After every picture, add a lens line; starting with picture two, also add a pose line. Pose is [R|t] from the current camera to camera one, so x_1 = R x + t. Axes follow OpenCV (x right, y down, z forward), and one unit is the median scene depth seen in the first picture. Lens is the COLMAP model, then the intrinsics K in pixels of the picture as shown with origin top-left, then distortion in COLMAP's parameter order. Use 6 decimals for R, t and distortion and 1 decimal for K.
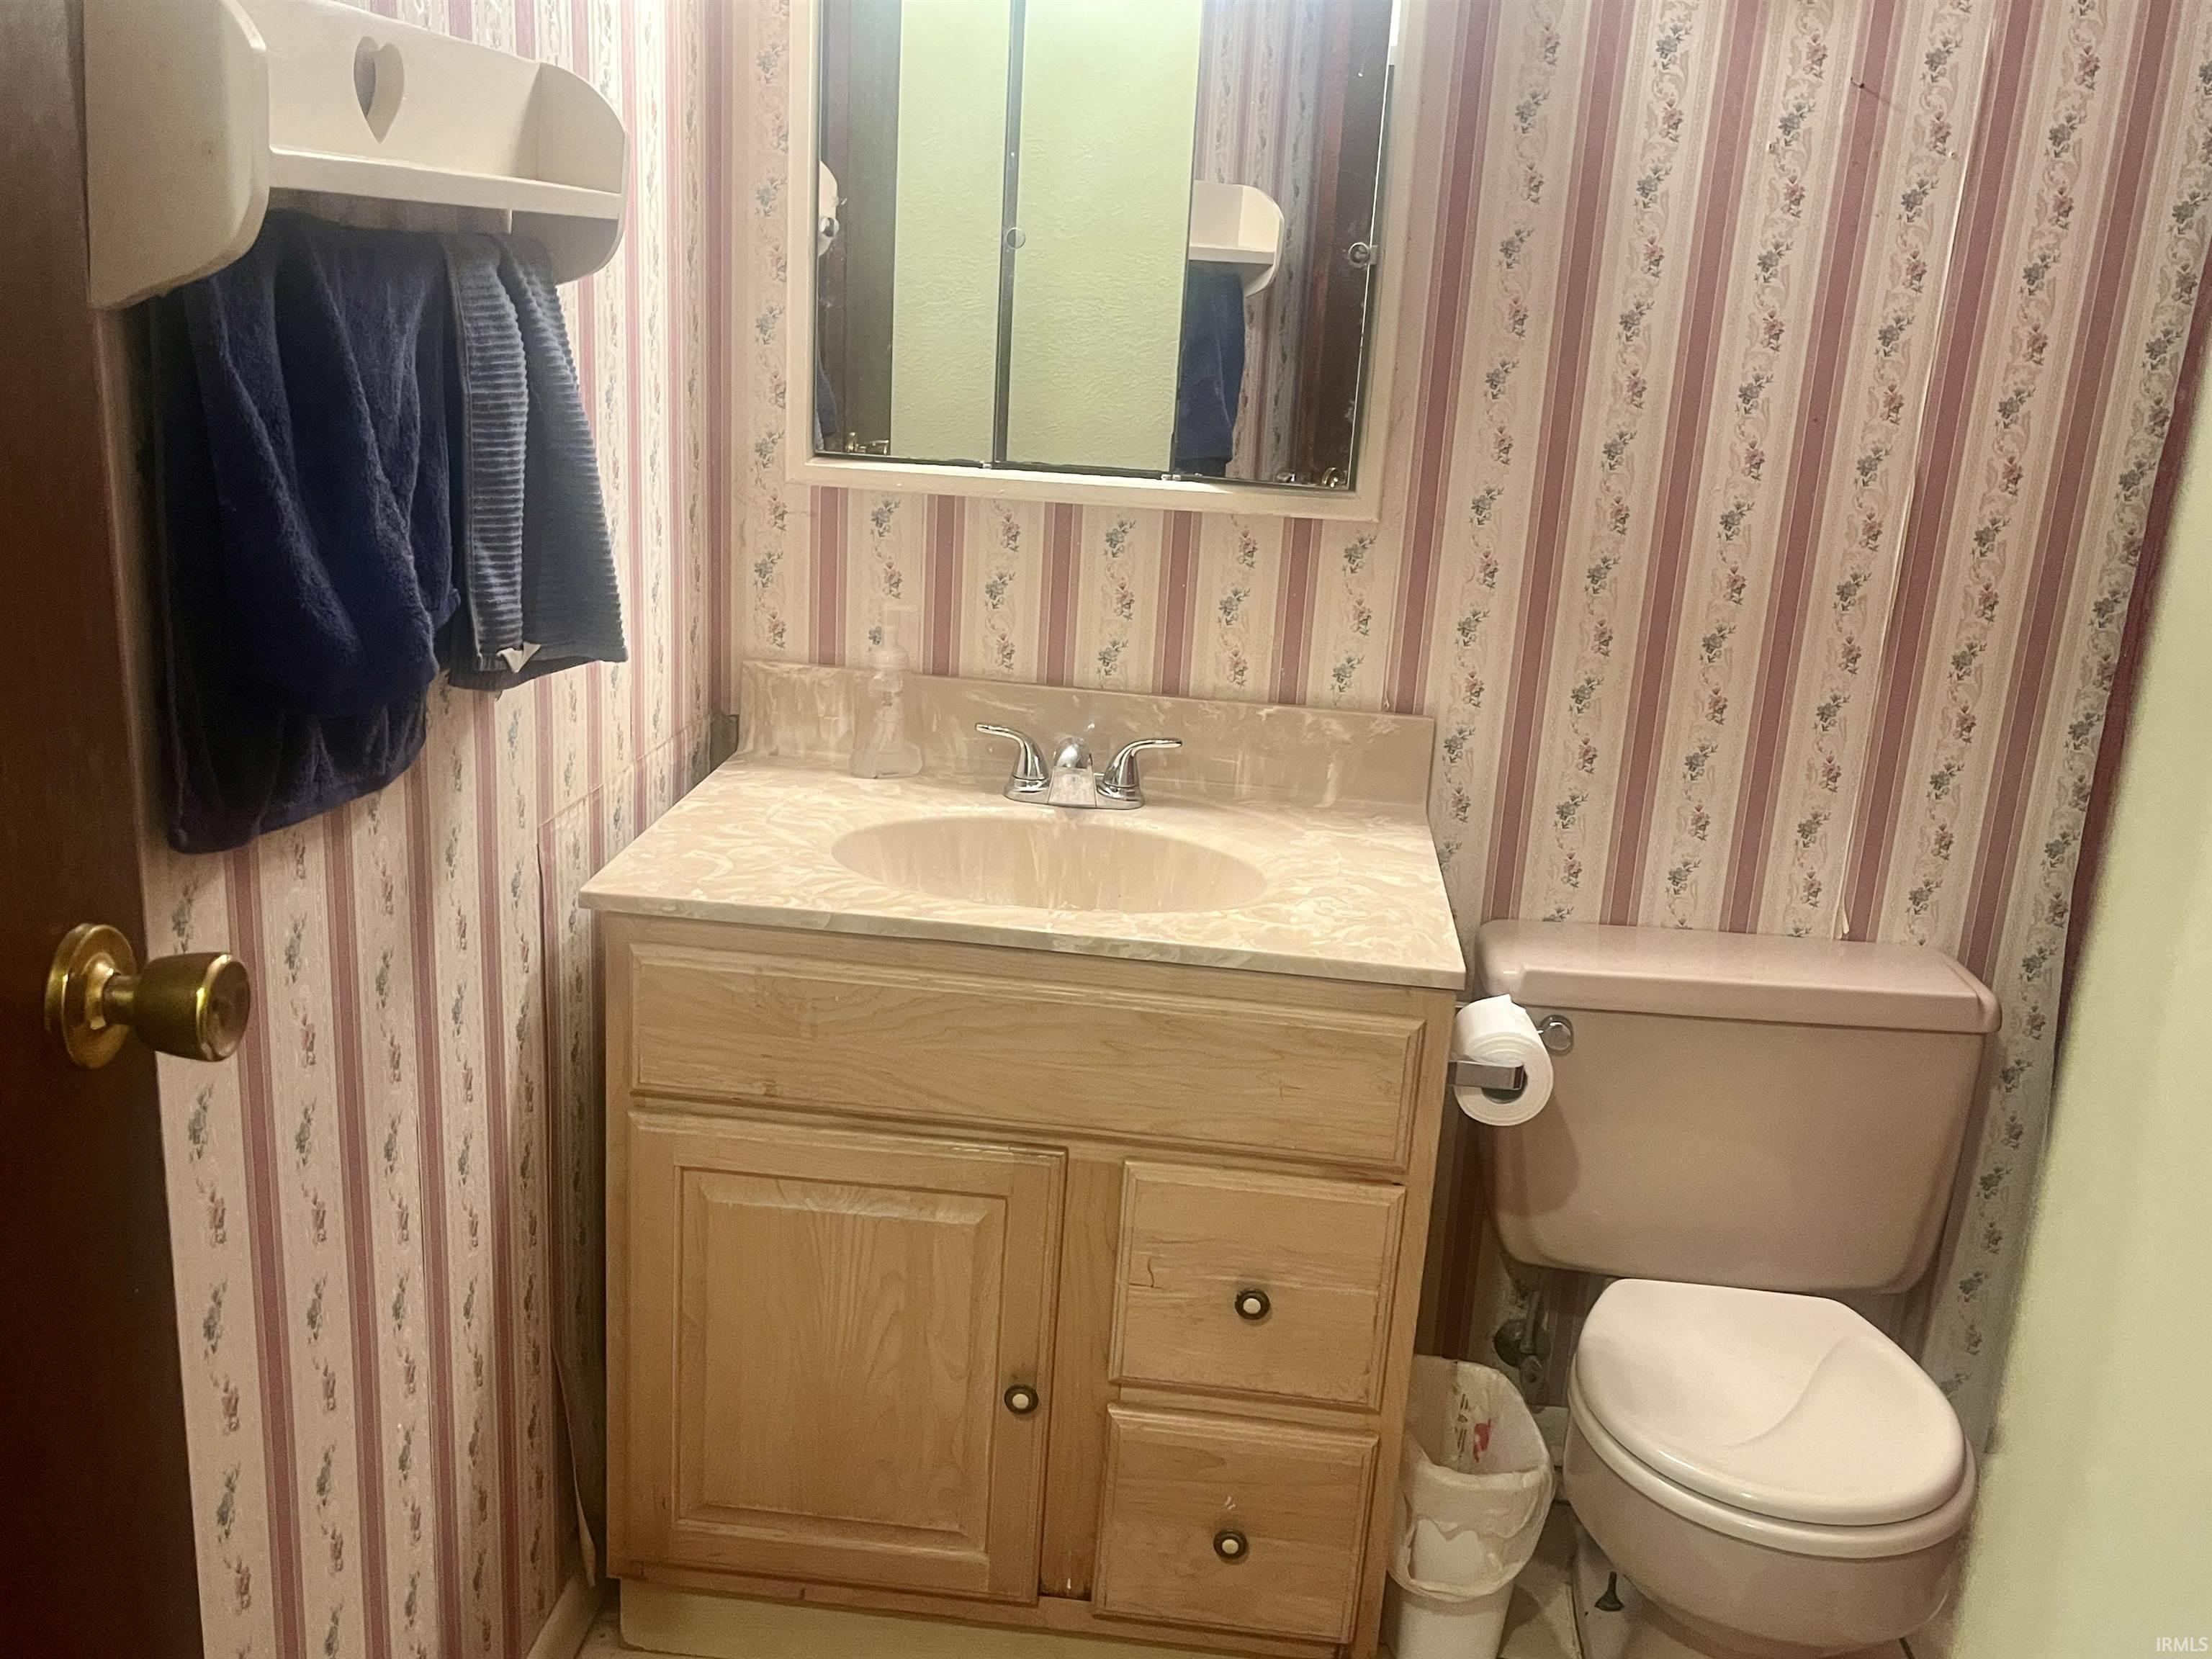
lens RADIAL K [[1936.0, 0, 1101.8], [0, 1936.0, 836.2], [0, 0, 1]] dist [0.008116, -0.015237]
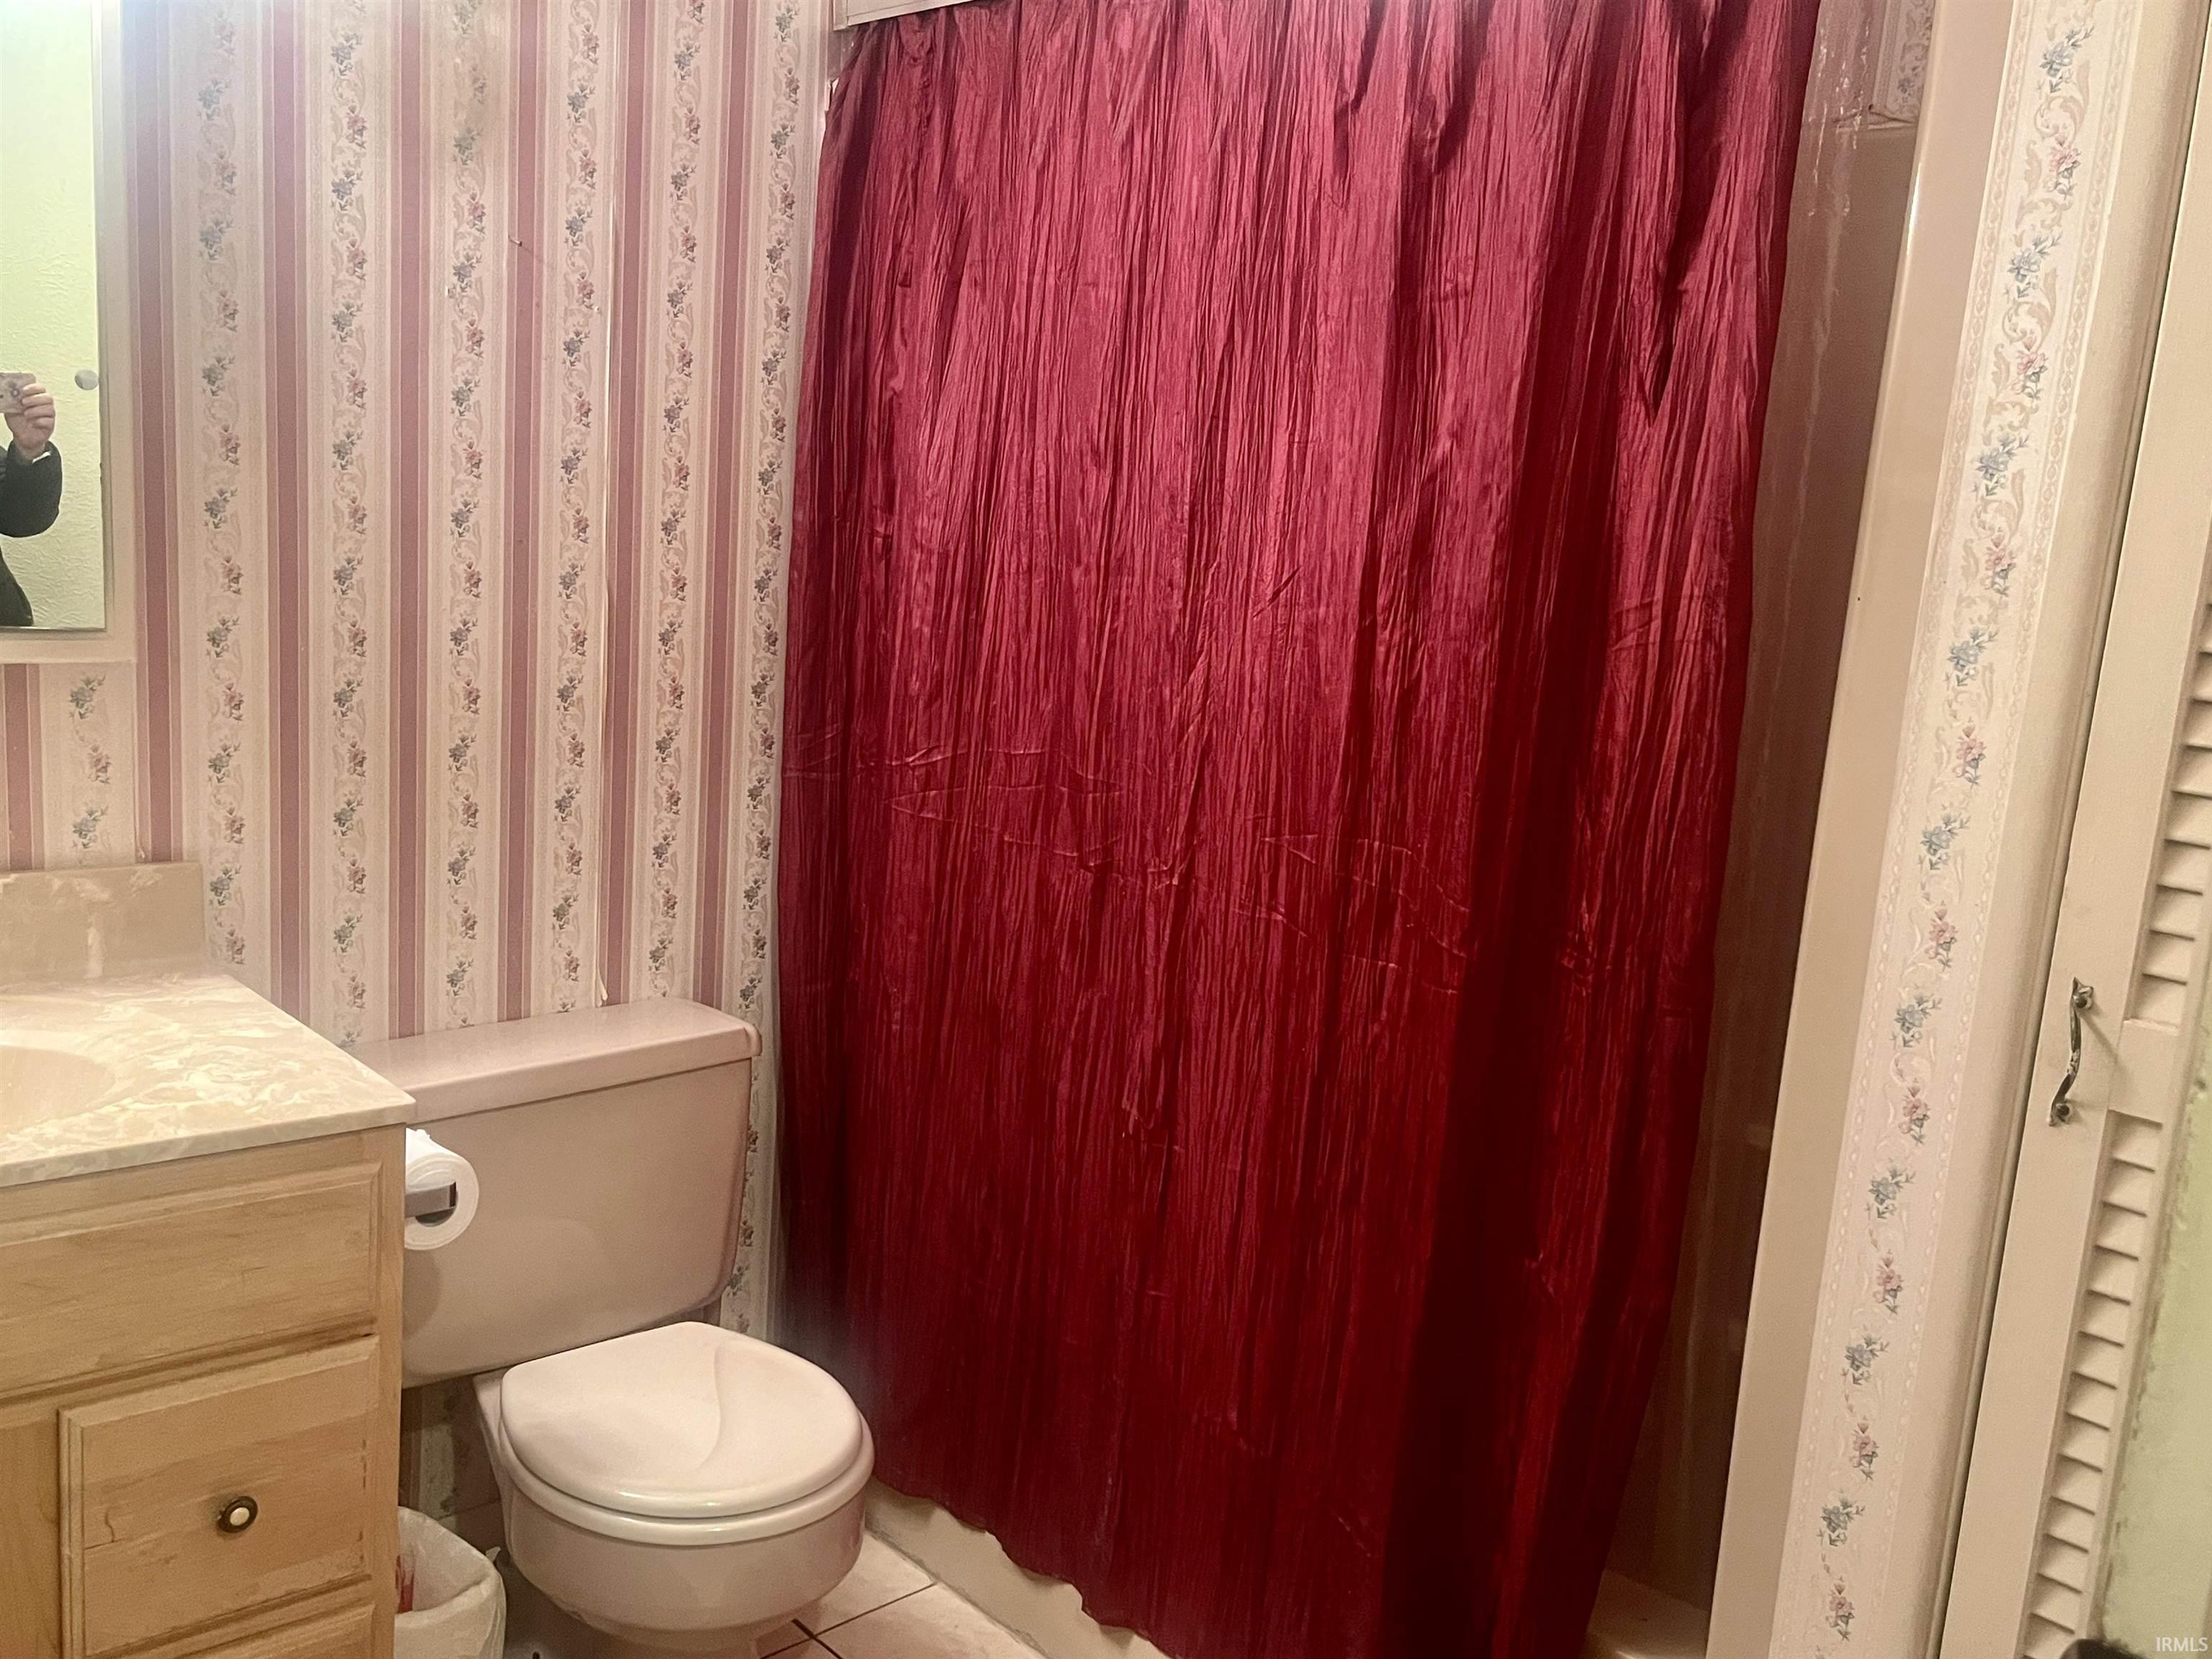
lens RADIAL K [[1936.0, 0, 1102.0], [0, 1936.0, 833.0], [0, 0, 1]] dist [0.008116, -0.015237]
pose [[0.665655, -0.135346, 0.733883, -0.236375], [0.167762, 0.985384, 0.029563, -0.030072], [-0.727158, 0.103439, 0.678632, 0.037320]]
